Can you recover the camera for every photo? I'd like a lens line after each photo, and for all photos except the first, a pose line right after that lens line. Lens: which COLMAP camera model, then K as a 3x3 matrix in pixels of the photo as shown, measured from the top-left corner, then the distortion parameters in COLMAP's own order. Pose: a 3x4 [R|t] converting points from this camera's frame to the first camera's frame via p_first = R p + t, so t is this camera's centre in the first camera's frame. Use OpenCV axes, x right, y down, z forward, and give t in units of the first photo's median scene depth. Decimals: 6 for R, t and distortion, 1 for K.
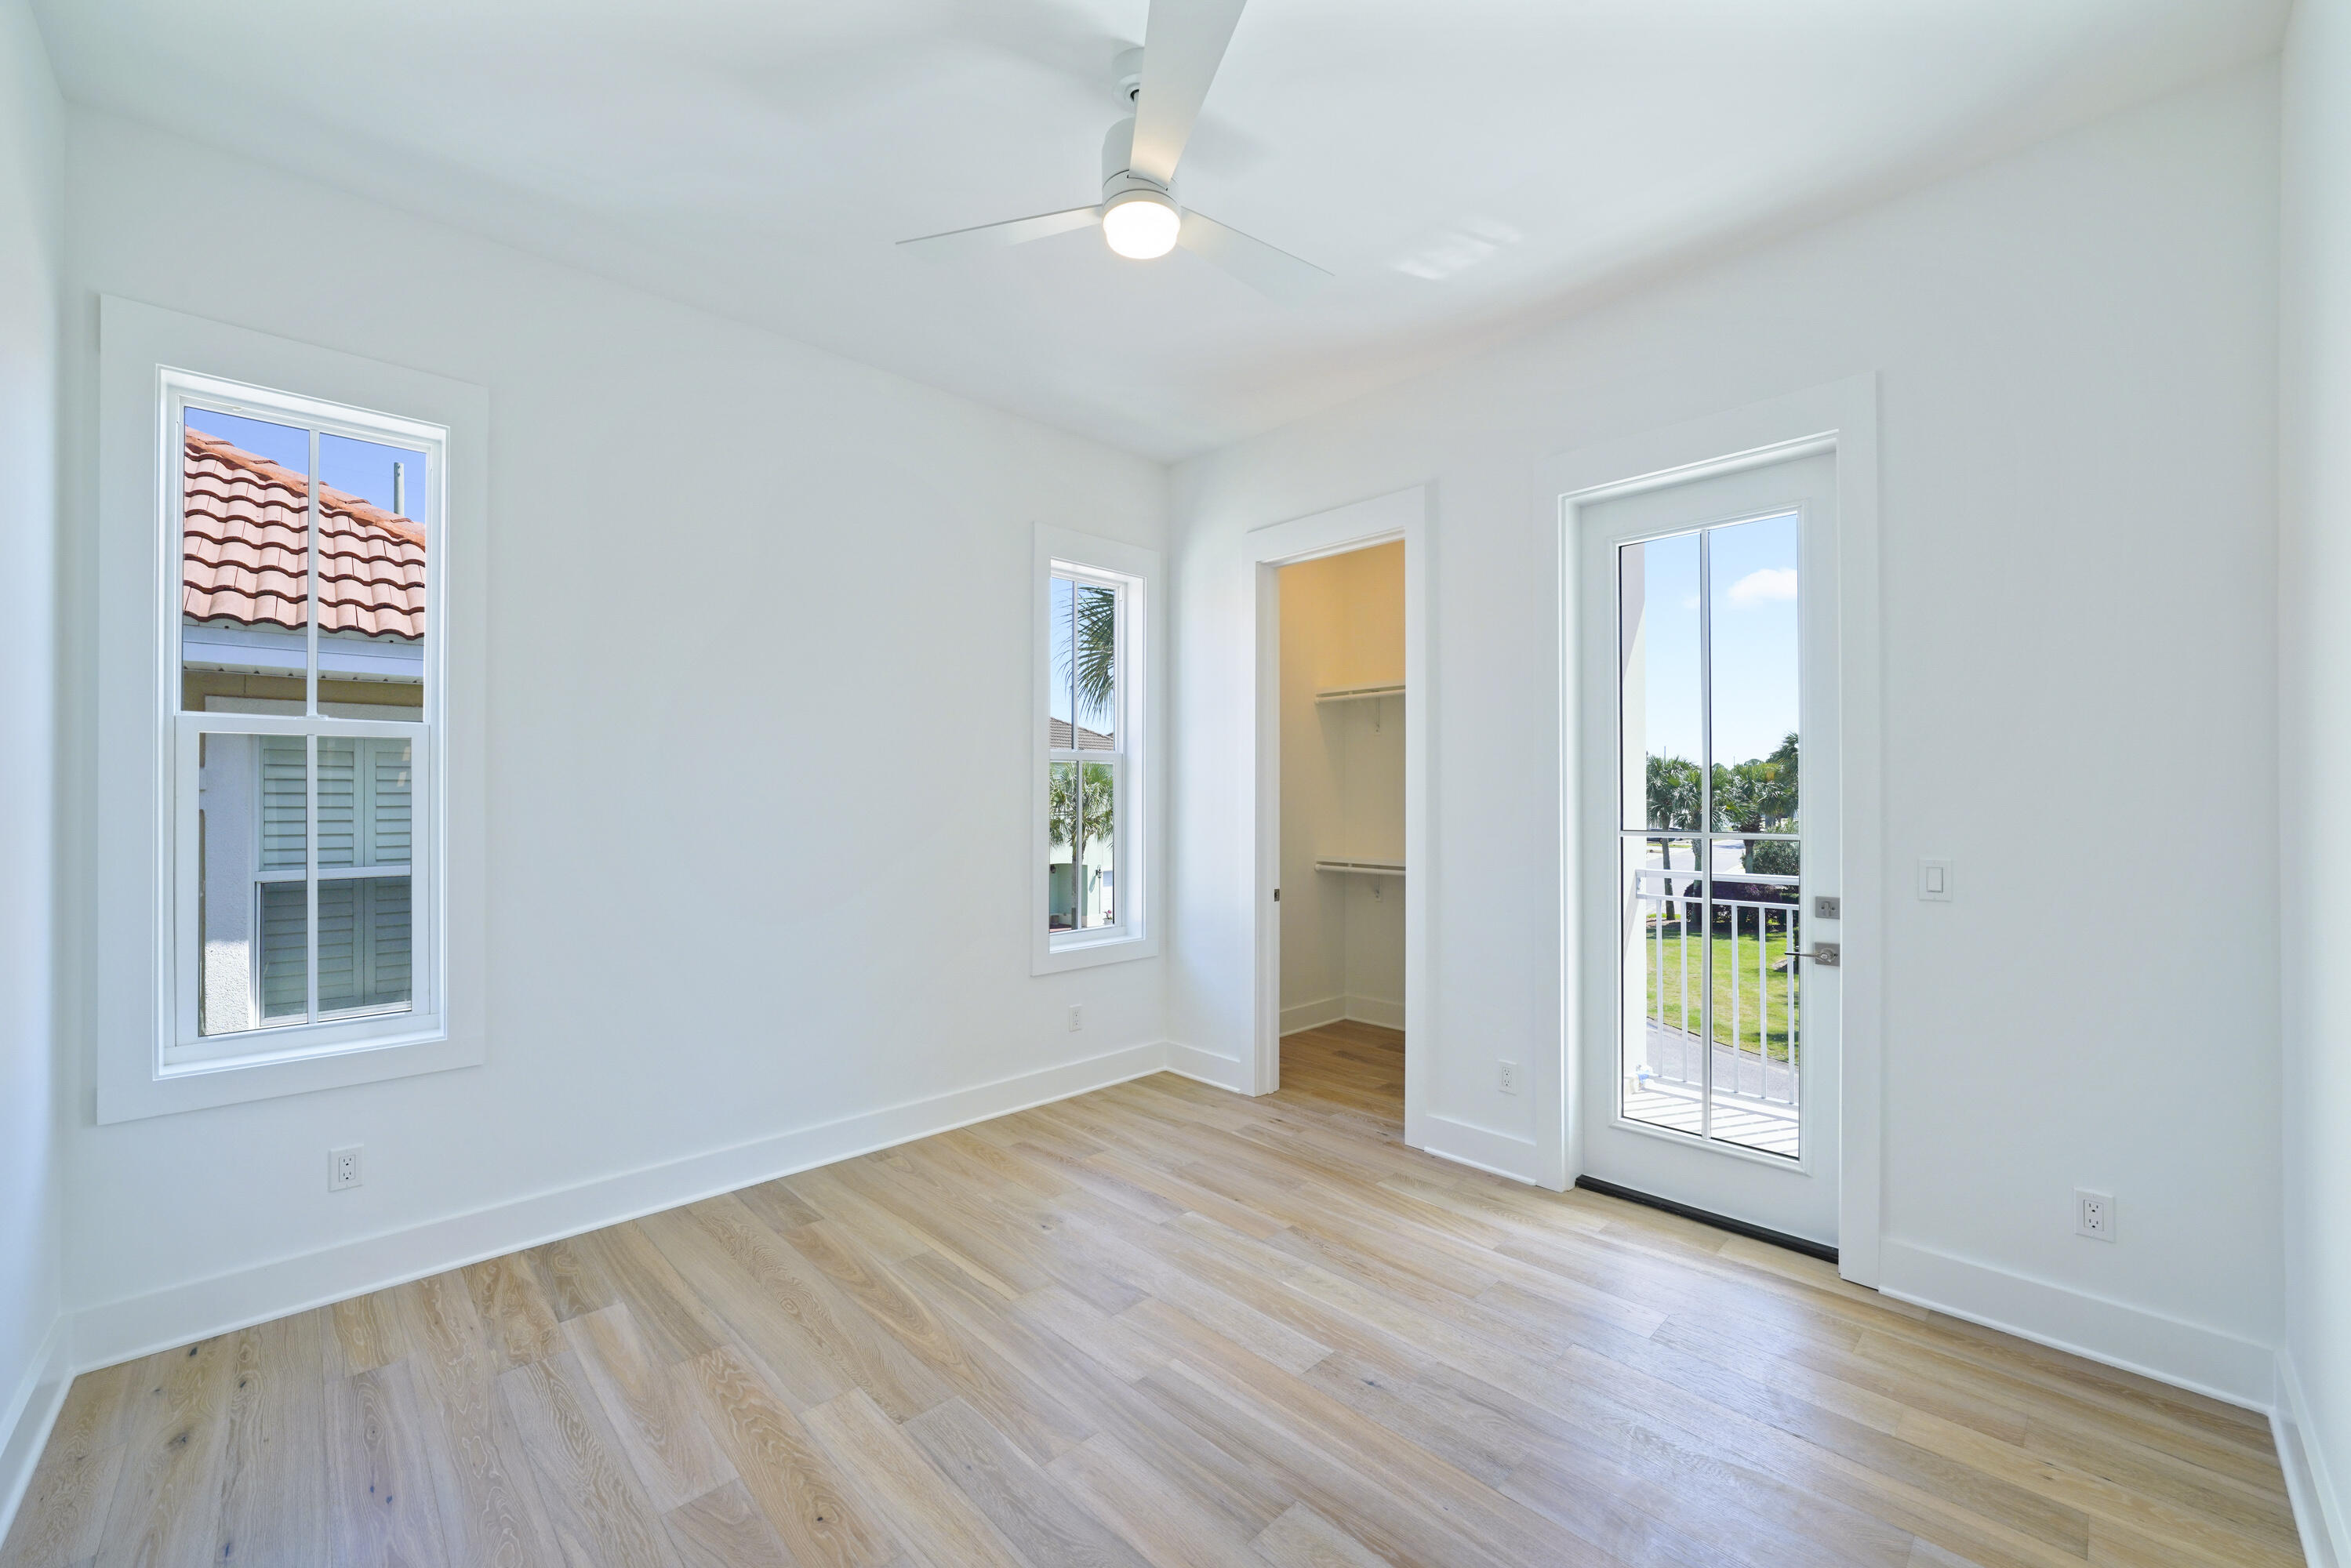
lens RADIAL K [[887.5, 0, 1181.2], [0, 887.5, 786.2], [0, 0, 1]] dist [-0.014701, 0.002458]
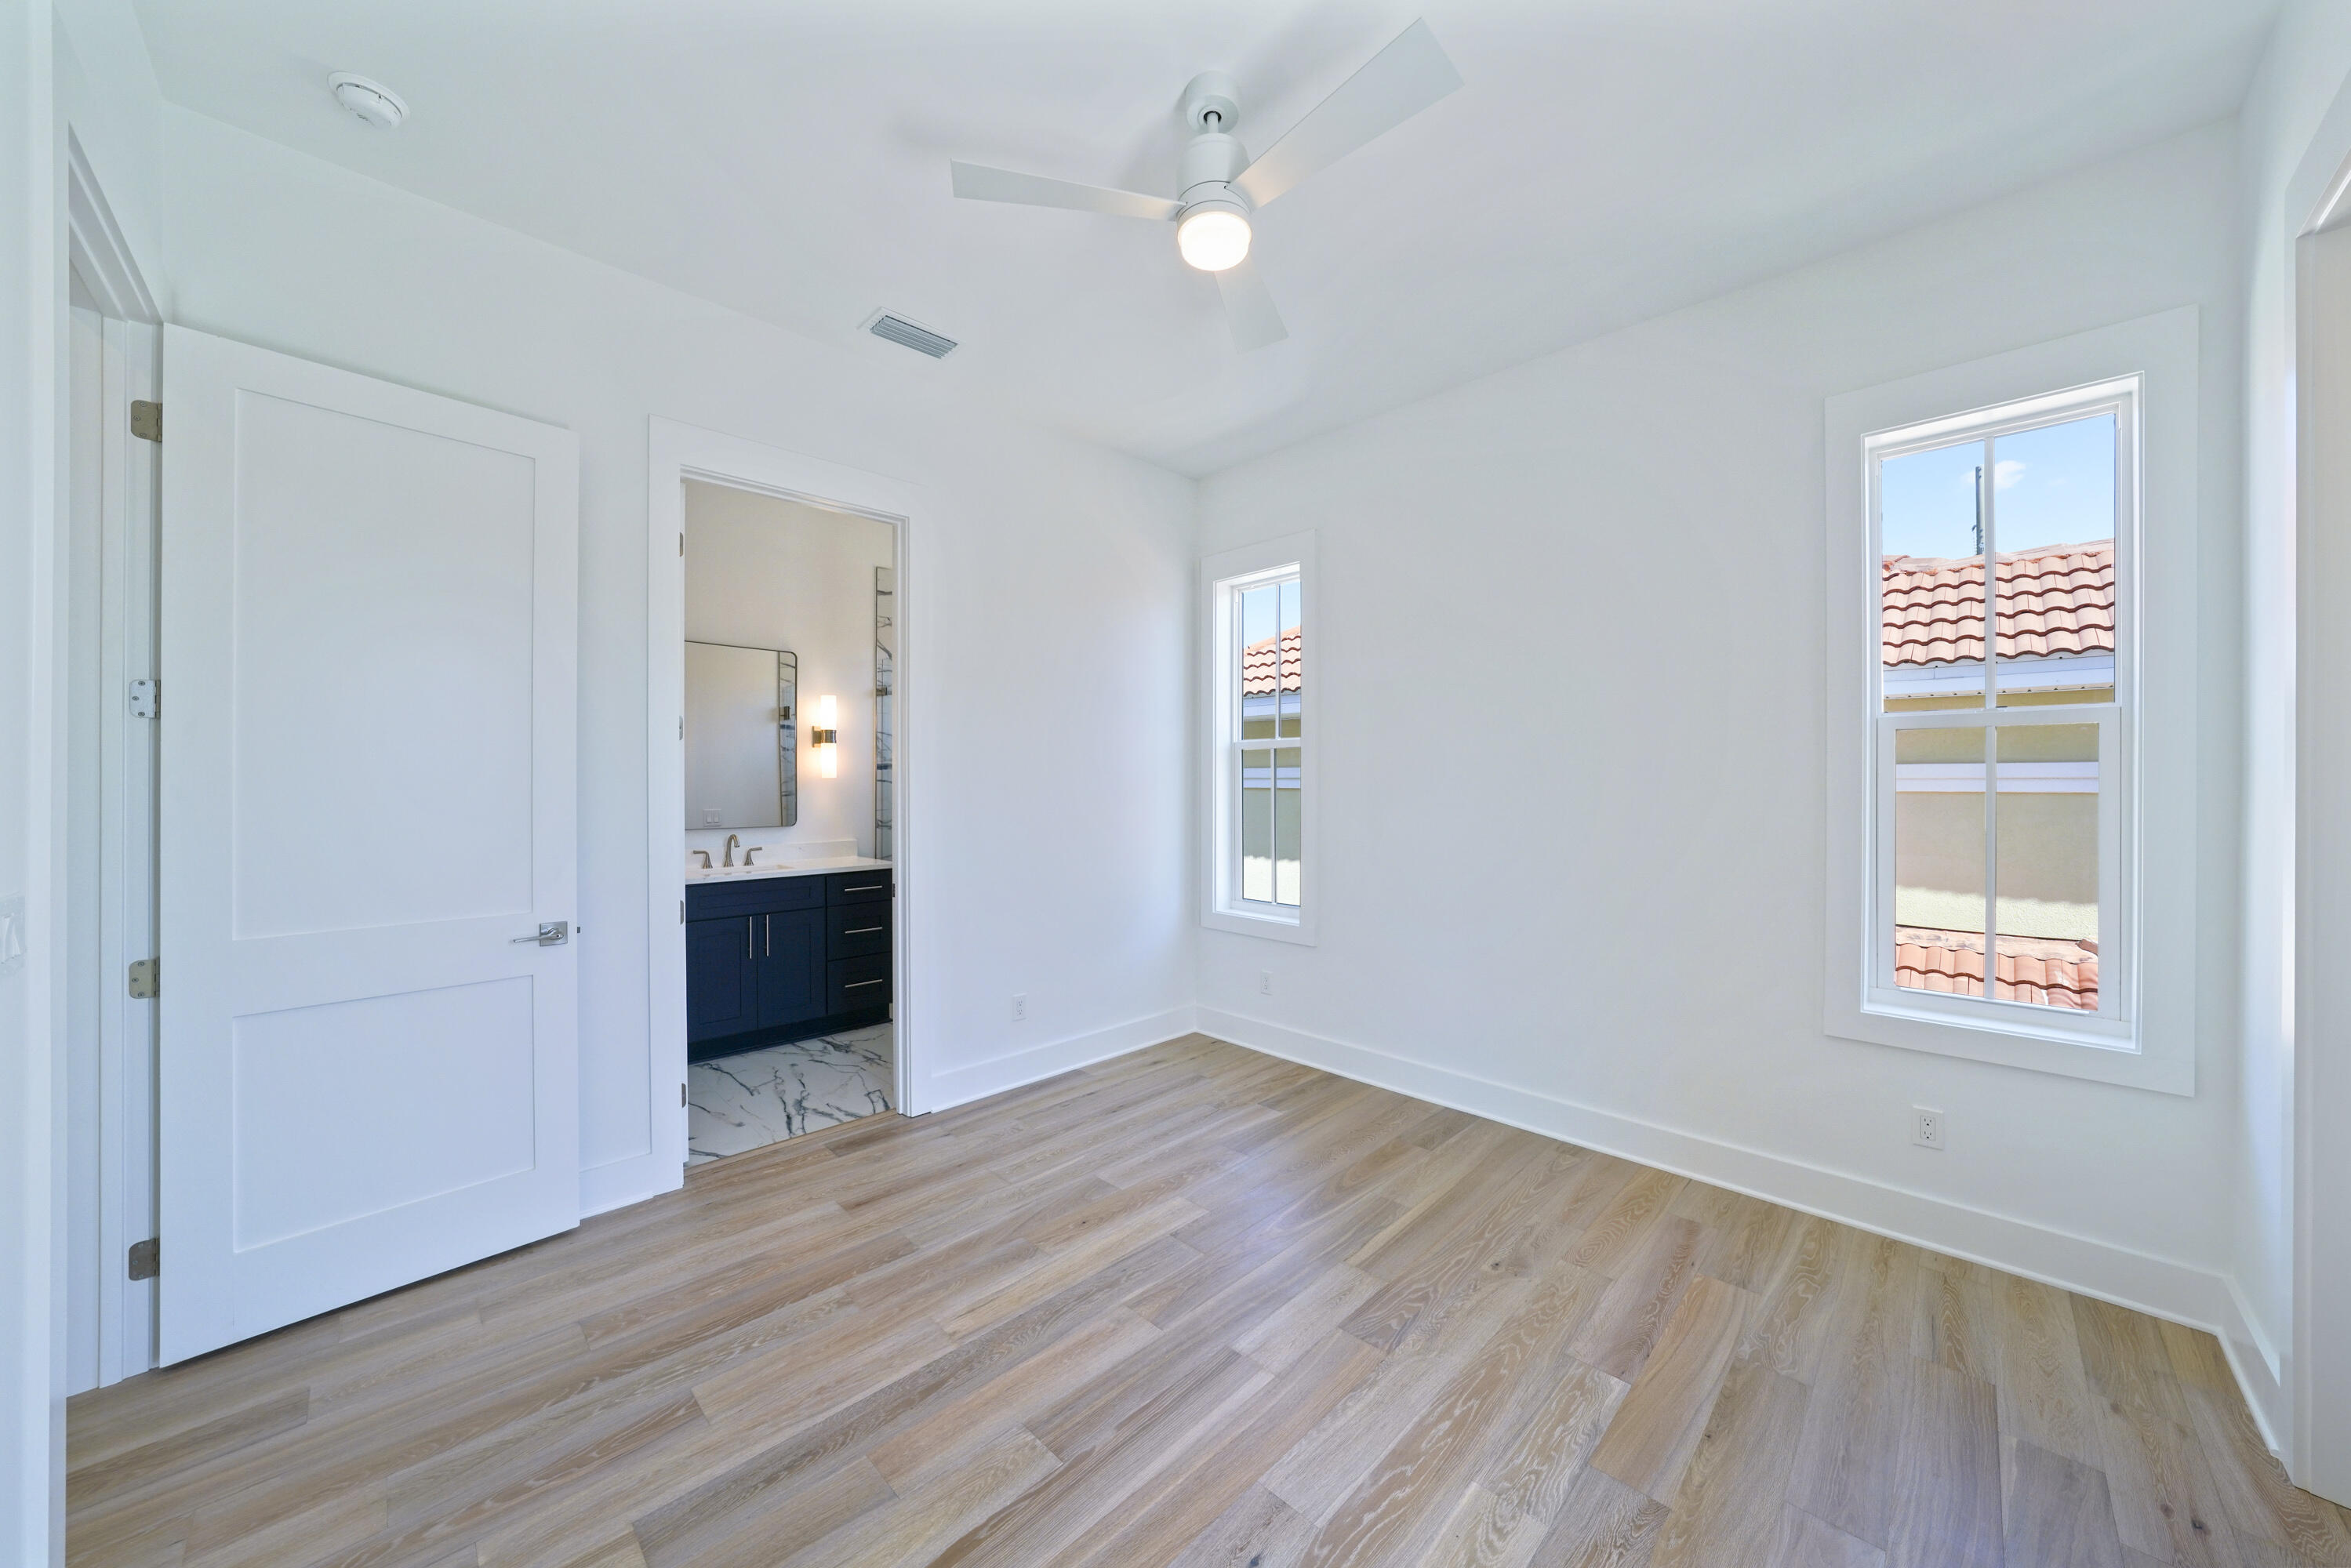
lens RADIAL K [[815.8, 0, 1211.5], [0, 815.8, 783.0], [0, 0, 1]] dist [-0.017502, 0.002236]
pose [[0.062357, 0.006260, -0.998034, 0.688827], [0.008906, 0.999937, 0.006828, -0.000264], [0.998014, -0.009314, 0.062297, 0.707642]]
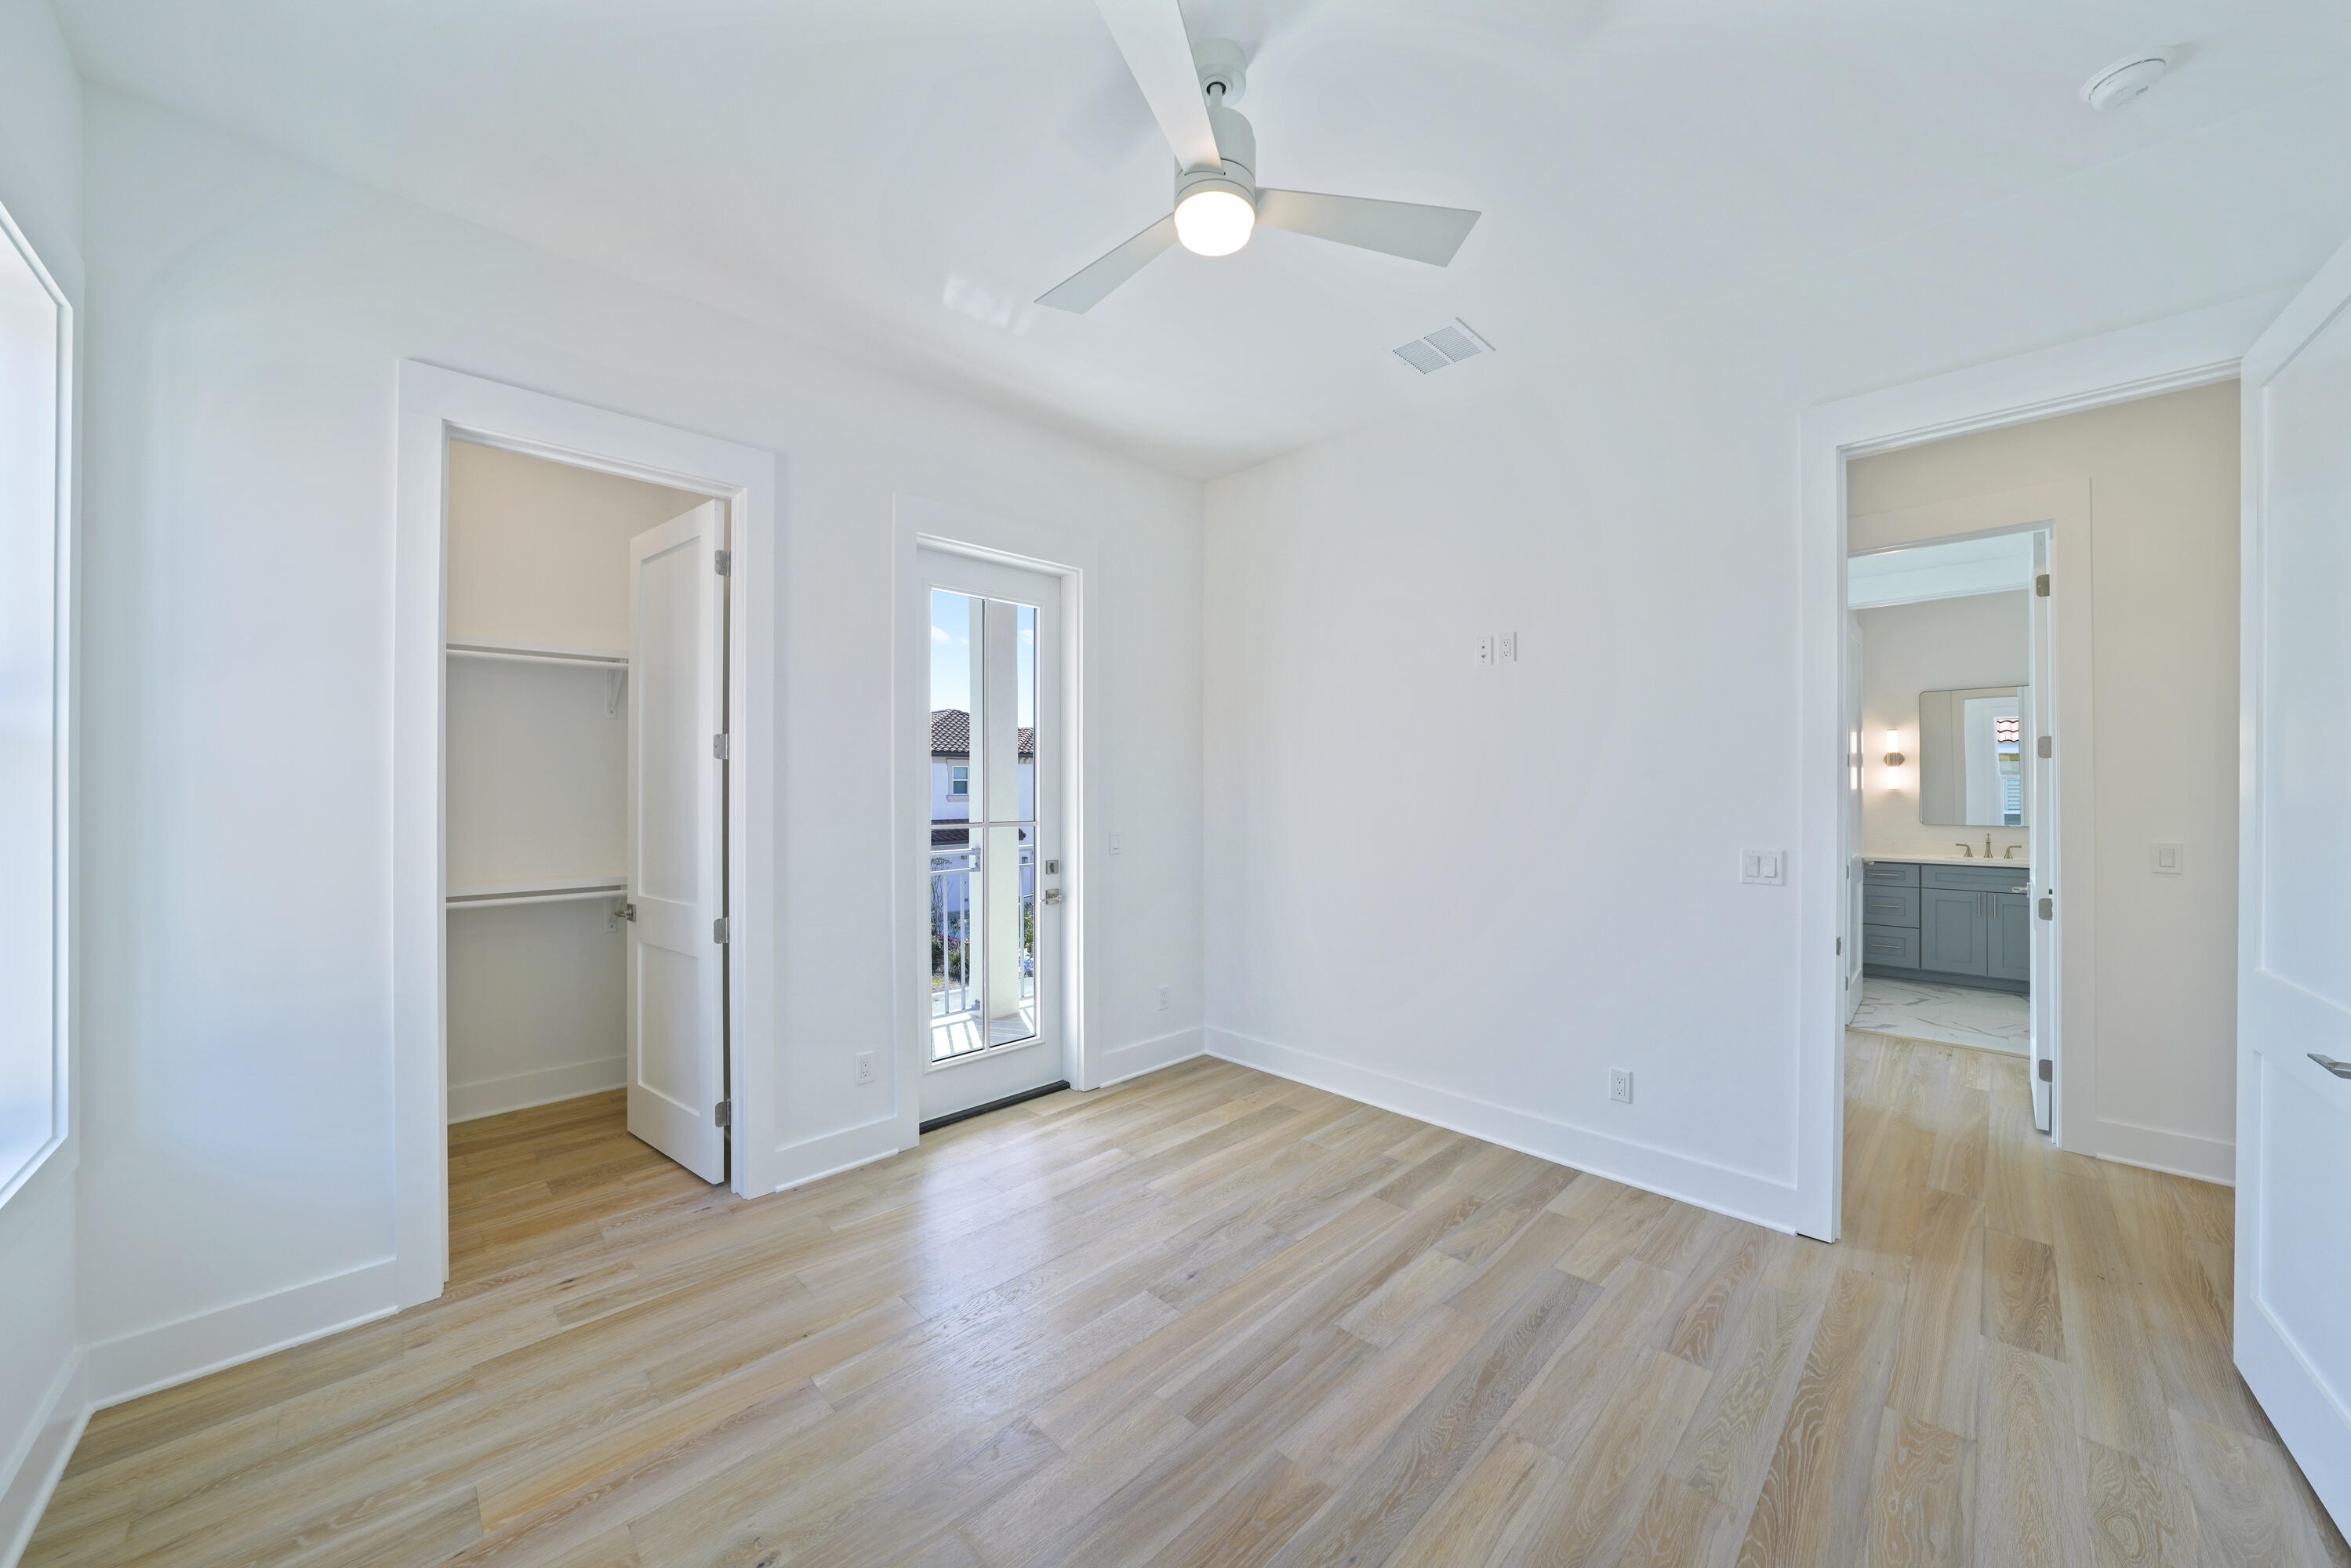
lens RADIAL K [[815.8, 0, 1144.1], [0, 815.8, 777.3], [0, 0, 1]] dist [-0.017502, 0.002236]
pose [[0.033550, 0.013482, 0.999346, -0.711371], [-0.010109, 0.999862, -0.013150, -0.003403], [-0.999386, -0.009661, 0.033681, 0.791042]]
